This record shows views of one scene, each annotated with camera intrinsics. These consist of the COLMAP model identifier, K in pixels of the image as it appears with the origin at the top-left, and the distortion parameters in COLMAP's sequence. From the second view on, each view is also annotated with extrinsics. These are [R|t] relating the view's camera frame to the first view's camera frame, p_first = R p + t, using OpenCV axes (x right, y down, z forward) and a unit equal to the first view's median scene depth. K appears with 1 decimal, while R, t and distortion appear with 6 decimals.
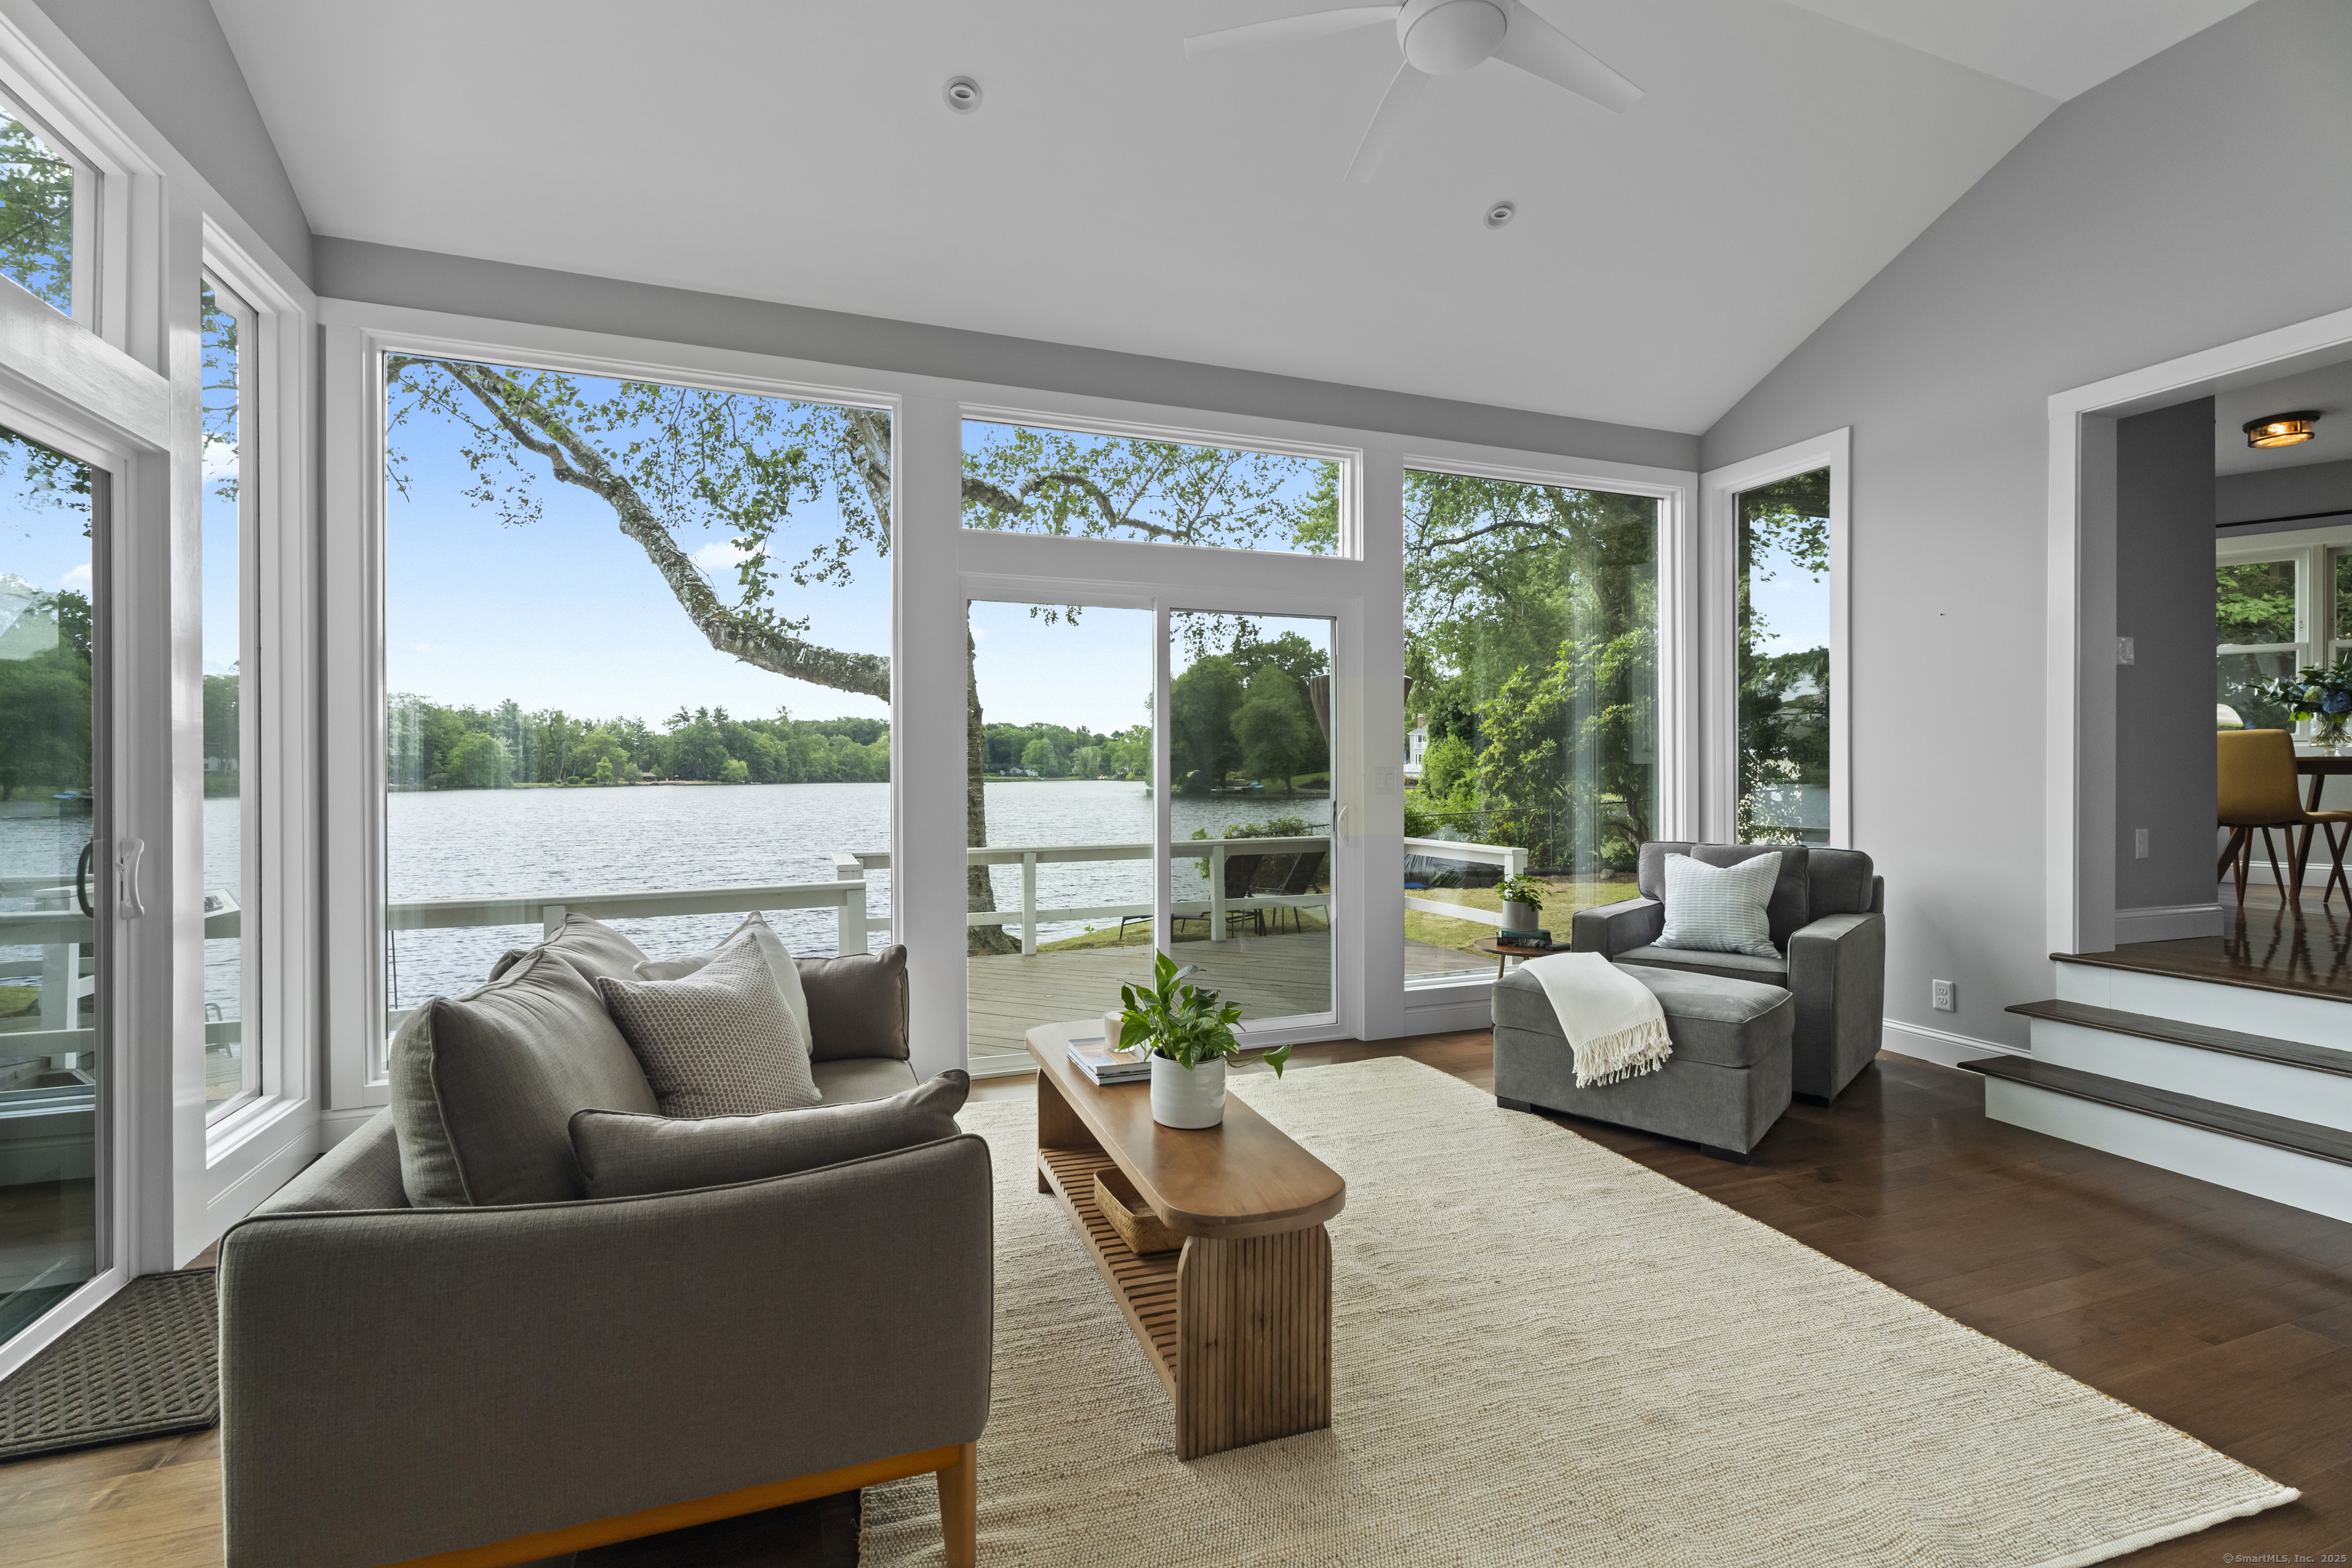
lens RADIAL K [[1045.9, 0, 1173.4], [0, 1045.9, 776.2], [0, 0, 1]] dist [0.005447, -0.001136]
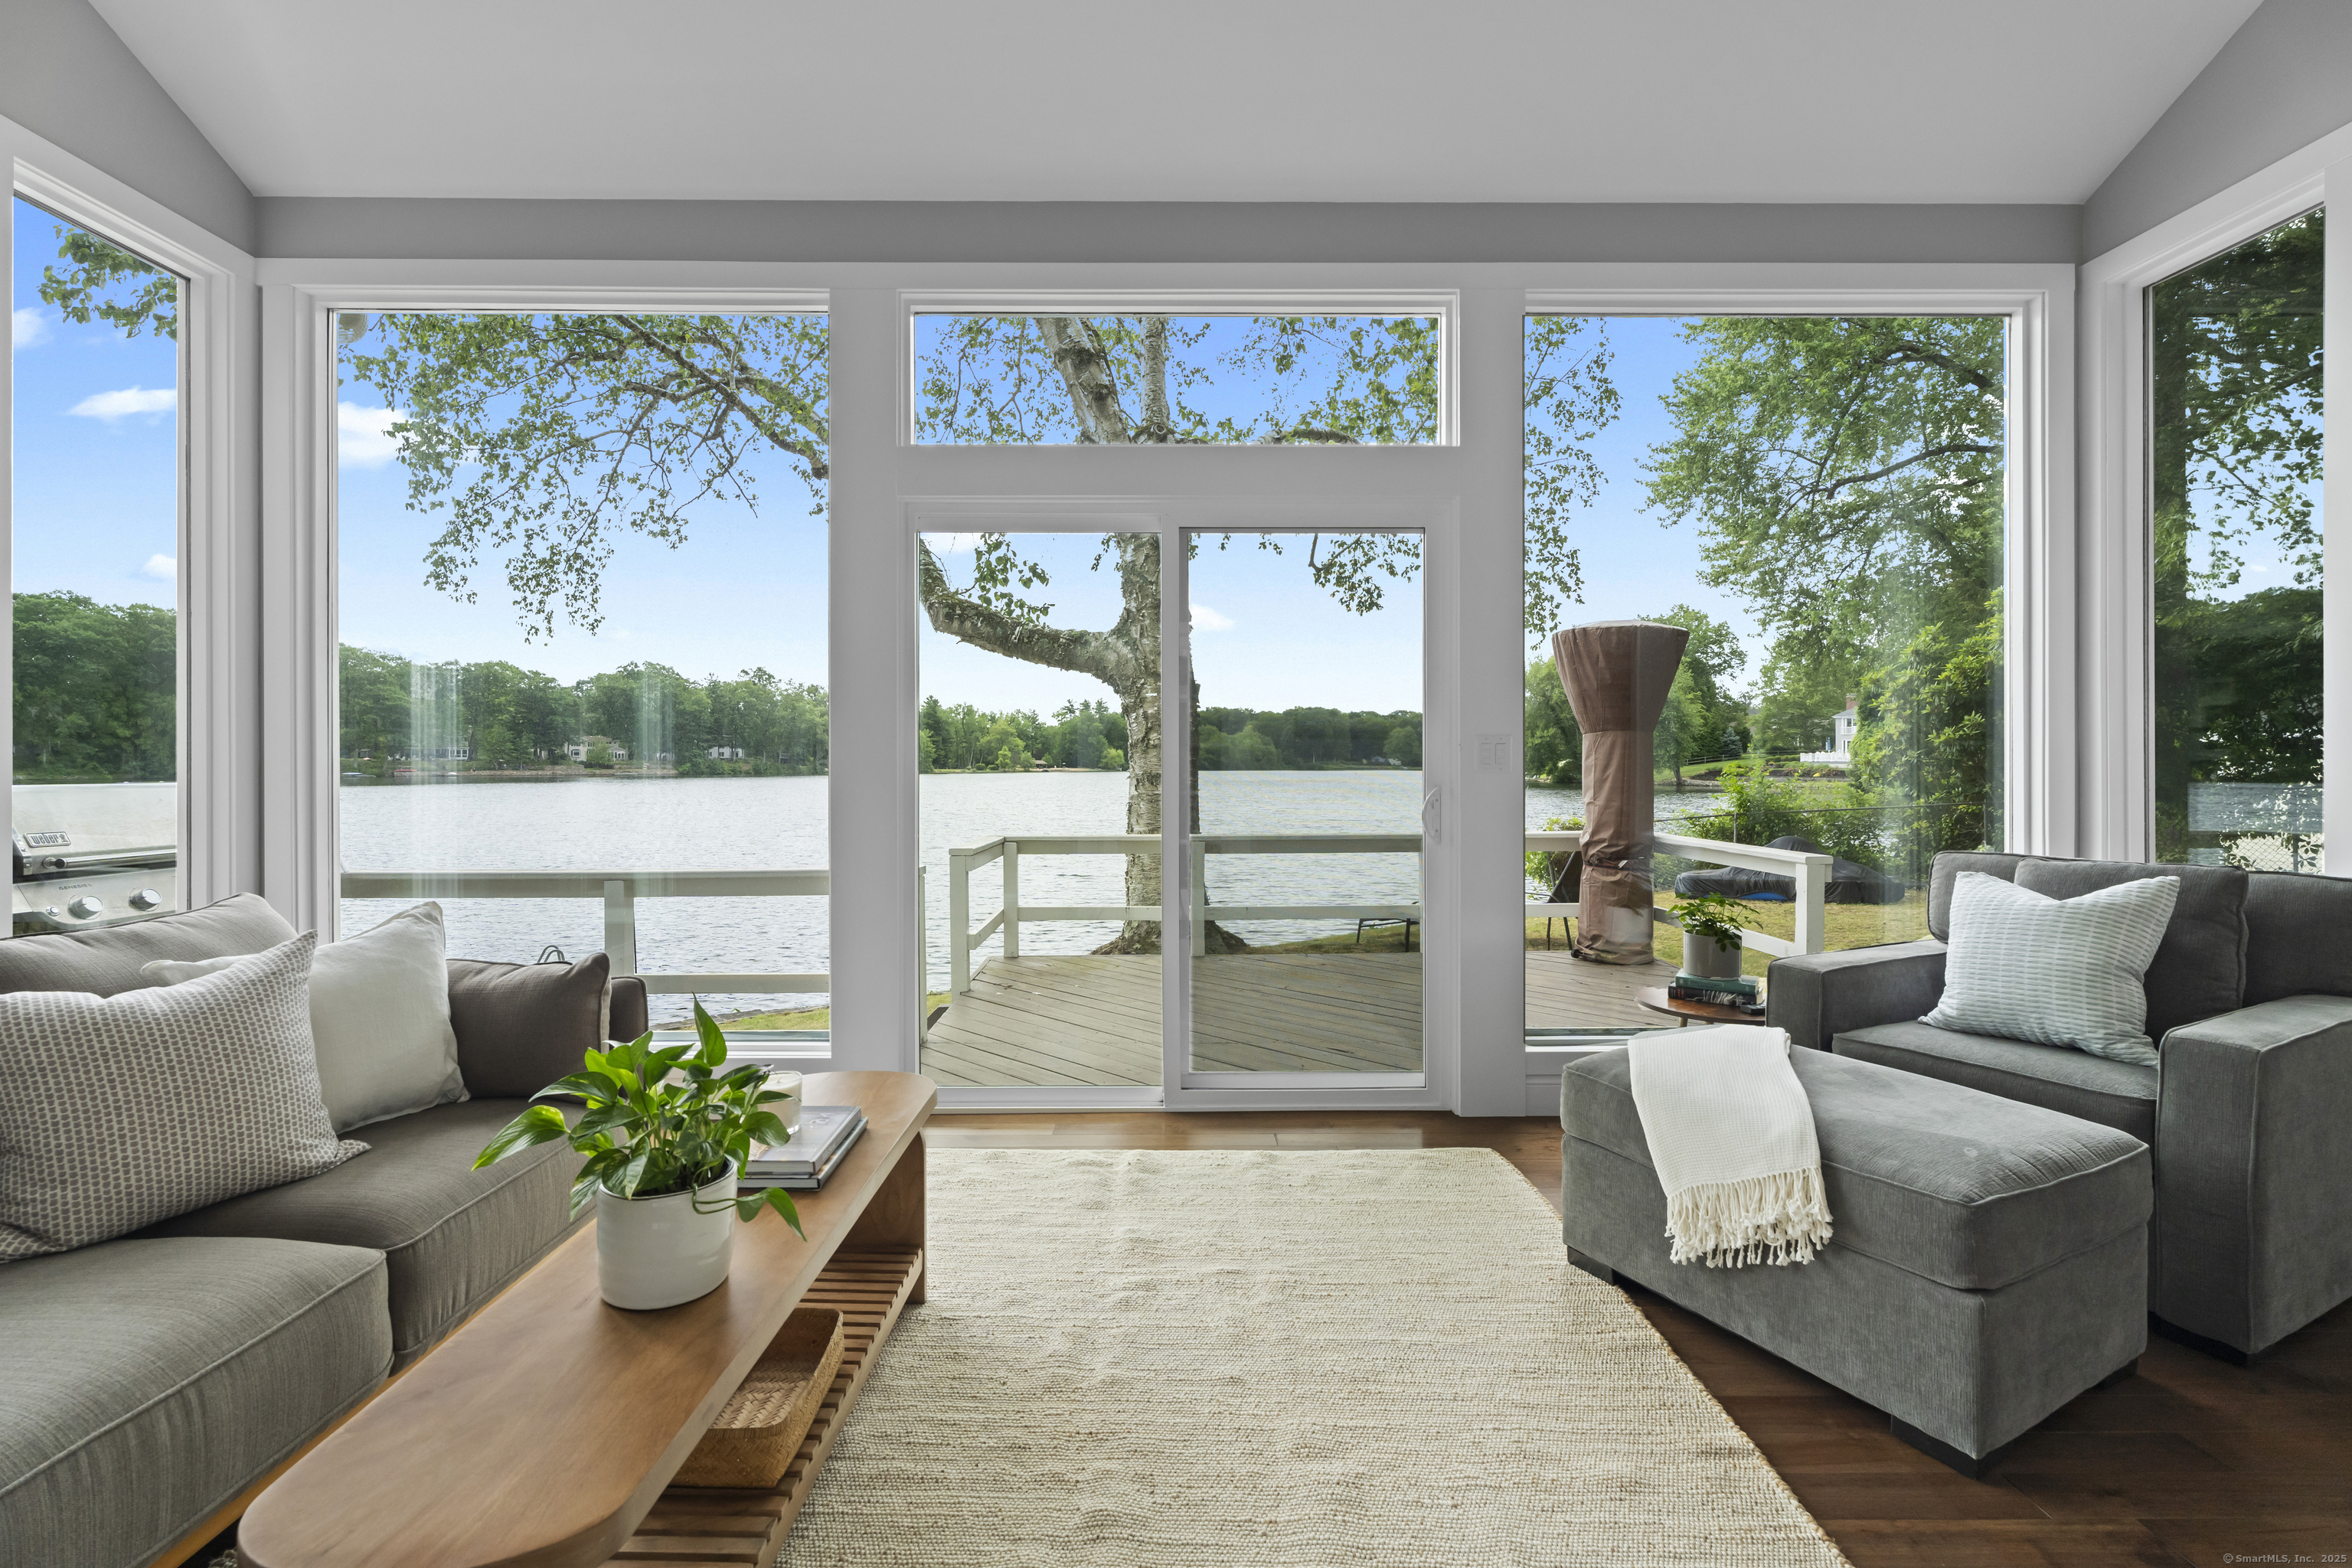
lens RADIAL K [[1045.9, 0, 1167.6], [0, 1045.9, 768.2], [0, 0, 1]] dist [0.005447, -0.001136]
pose [[0.939171, 0.004768, -0.343417, 0.203970], [-0.003728, 0.999986, 0.003689, 0.010662], [0.343430, -0.002184, 0.939176, 0.220346]]
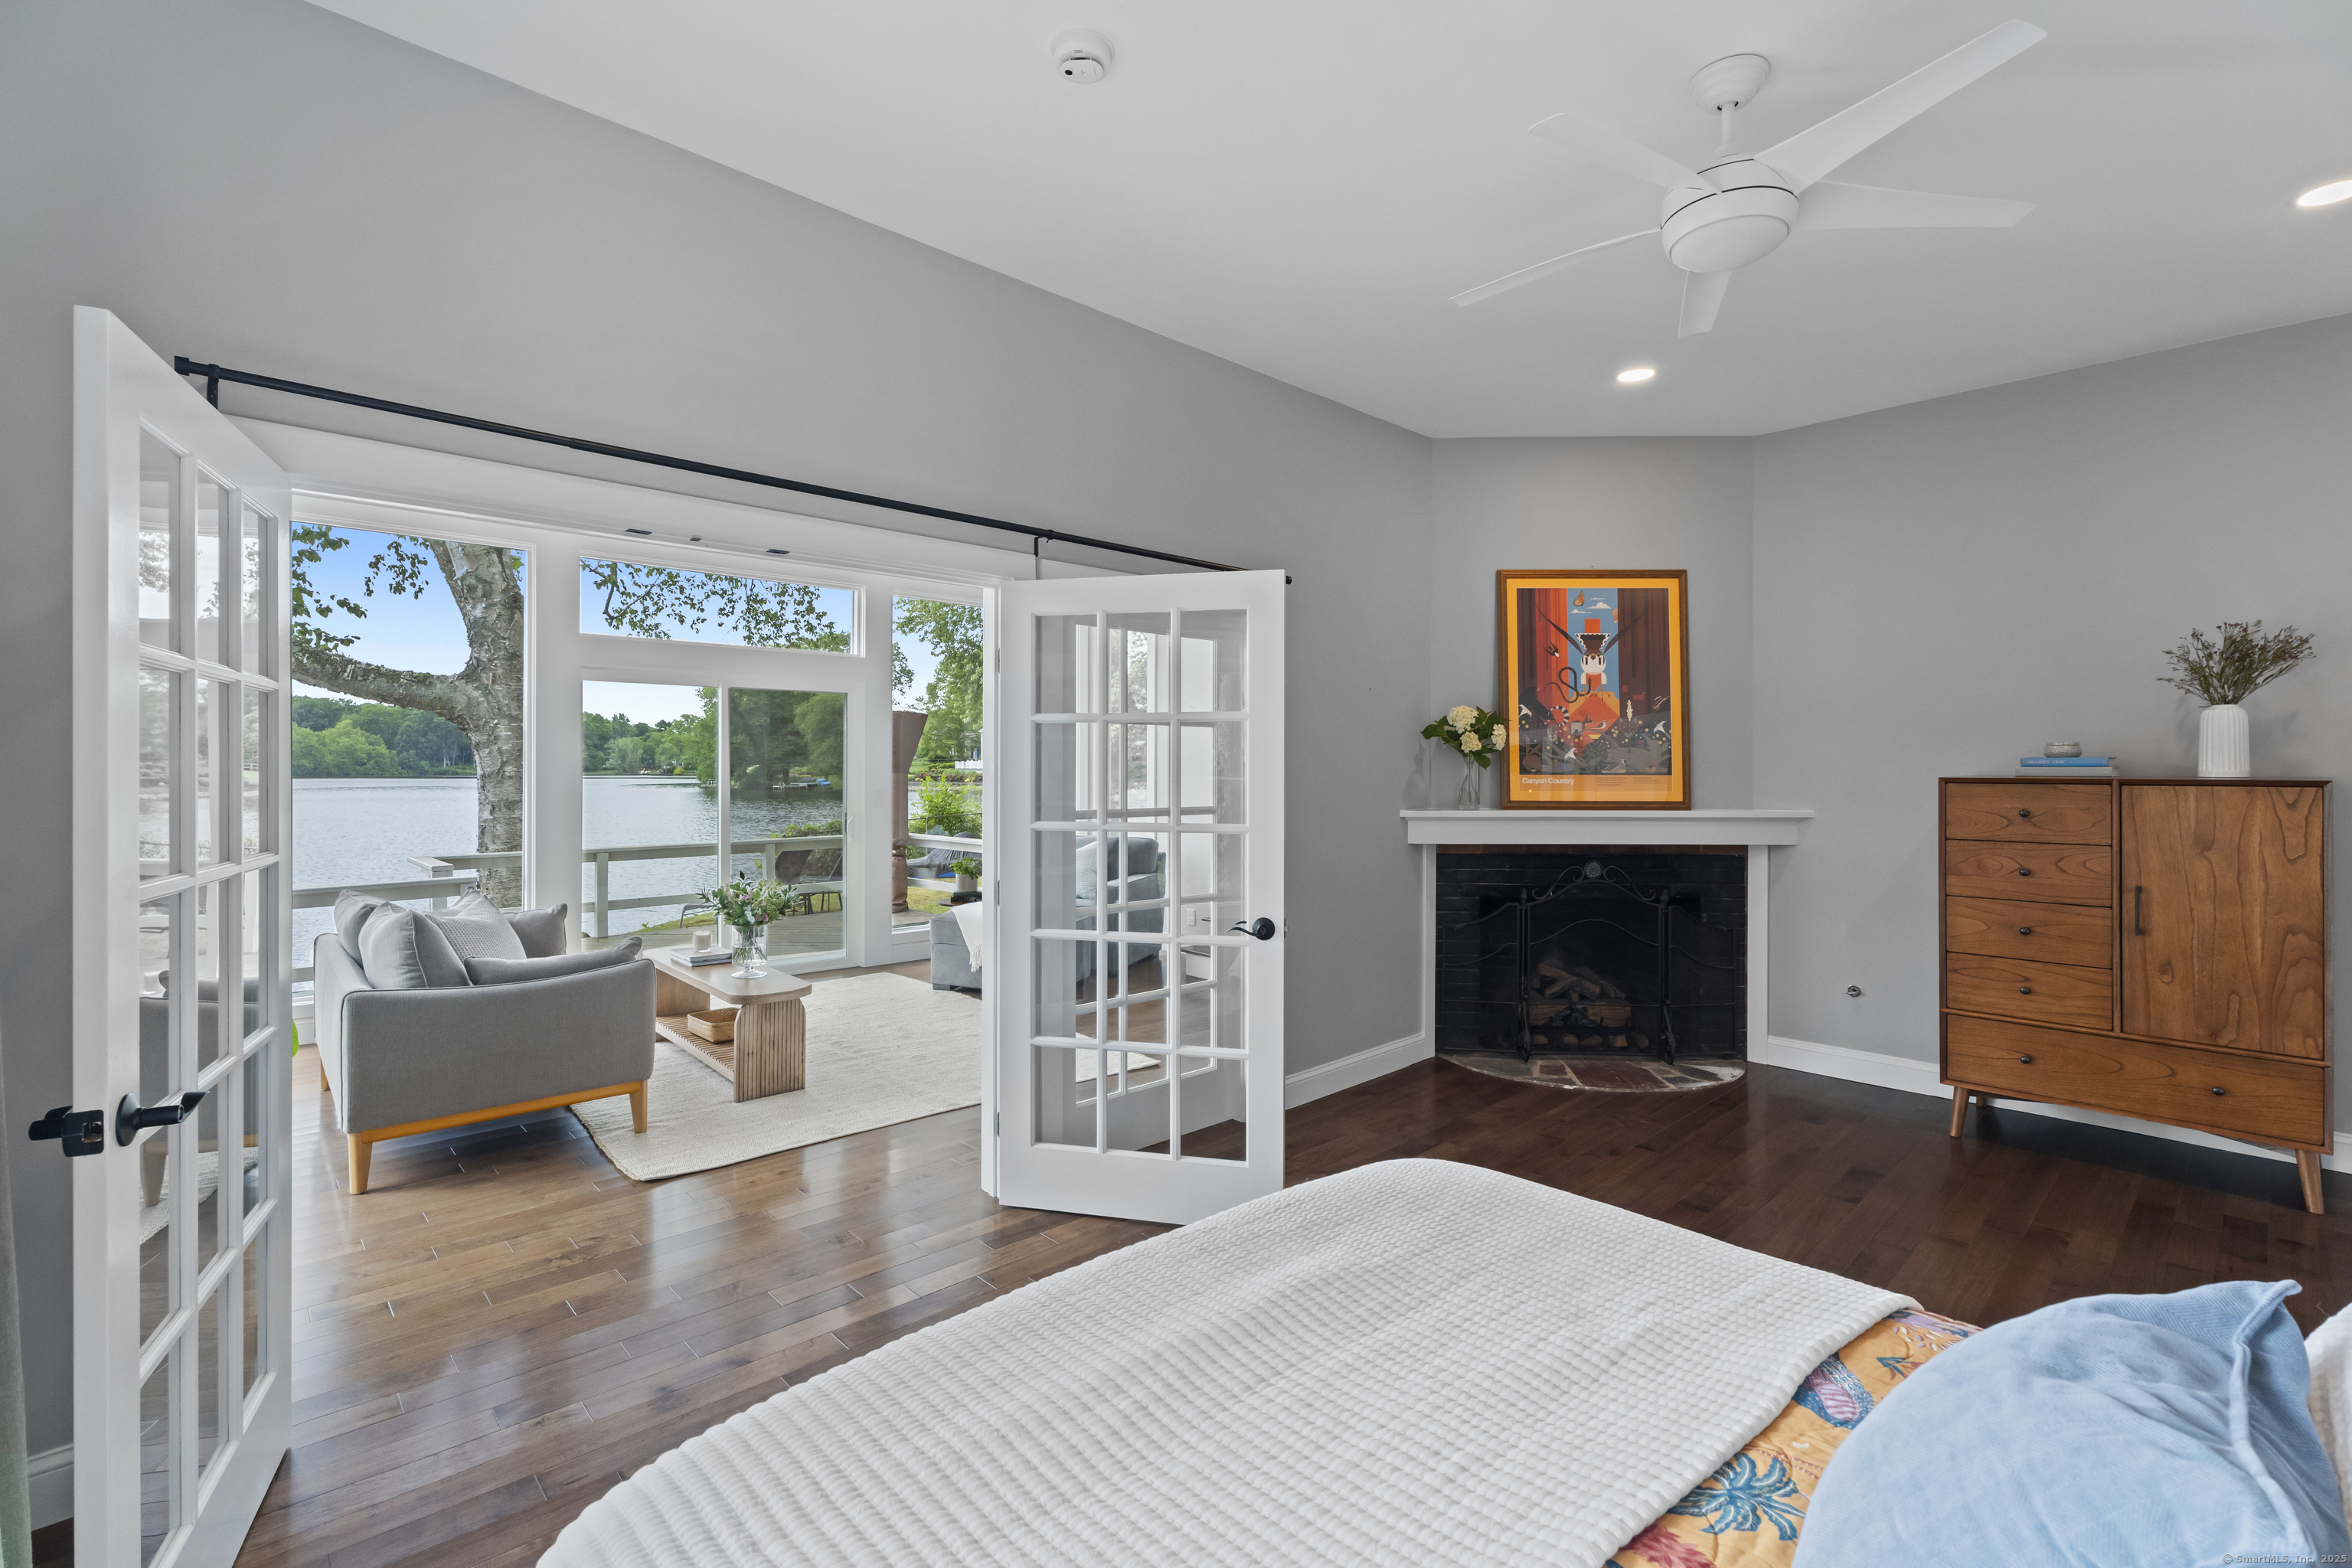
lens RADIAL K [[1045.9, 0, 1174.9], [0, 1045.9, 767.2], [0, 0, 1]] dist [0.005447, -0.001136]
pose [[0.920463, 0.007527, 0.390758, -0.003309], [-0.005873, 0.999968, -0.005427, -0.032807], [-0.390786, 0.002701, 0.920477, -0.524319]]
